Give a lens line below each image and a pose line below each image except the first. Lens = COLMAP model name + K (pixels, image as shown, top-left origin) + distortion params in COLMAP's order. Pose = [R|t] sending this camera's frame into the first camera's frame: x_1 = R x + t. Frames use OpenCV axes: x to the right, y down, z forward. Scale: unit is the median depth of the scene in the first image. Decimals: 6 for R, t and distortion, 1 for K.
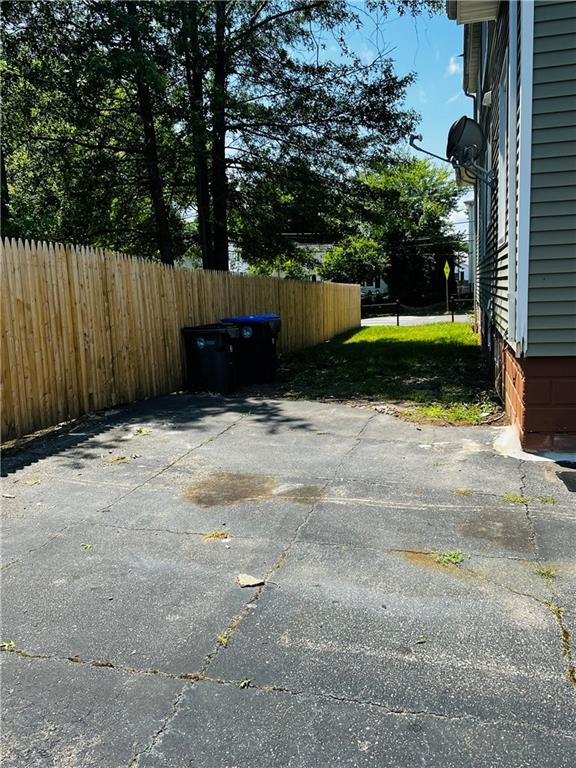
lens RADIAL K [[639.7, 0, 288.2], [0, 639.7, 383.0], [0, 0, 1]] dist [0.018123, -0.022727]
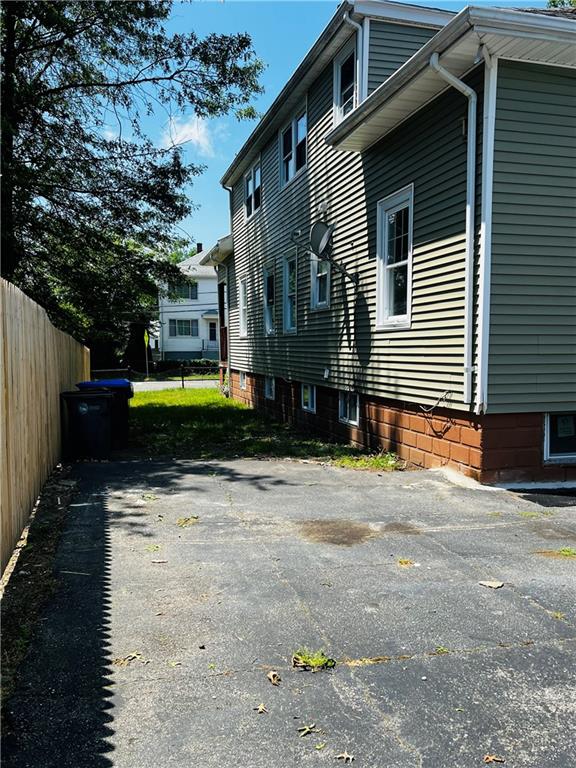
lens RADIAL K [[639.7, 0, 285.1], [0, 639.7, 385.9], [0, 0, 1]] dist [0.018123, -0.022727]
pose [[0.870035, 0.007871, 0.492927, -0.754110], [0.040381, 0.995375, -0.087167, 0.000815], [-0.491334, 0.095743, 0.865693, 0.021509]]
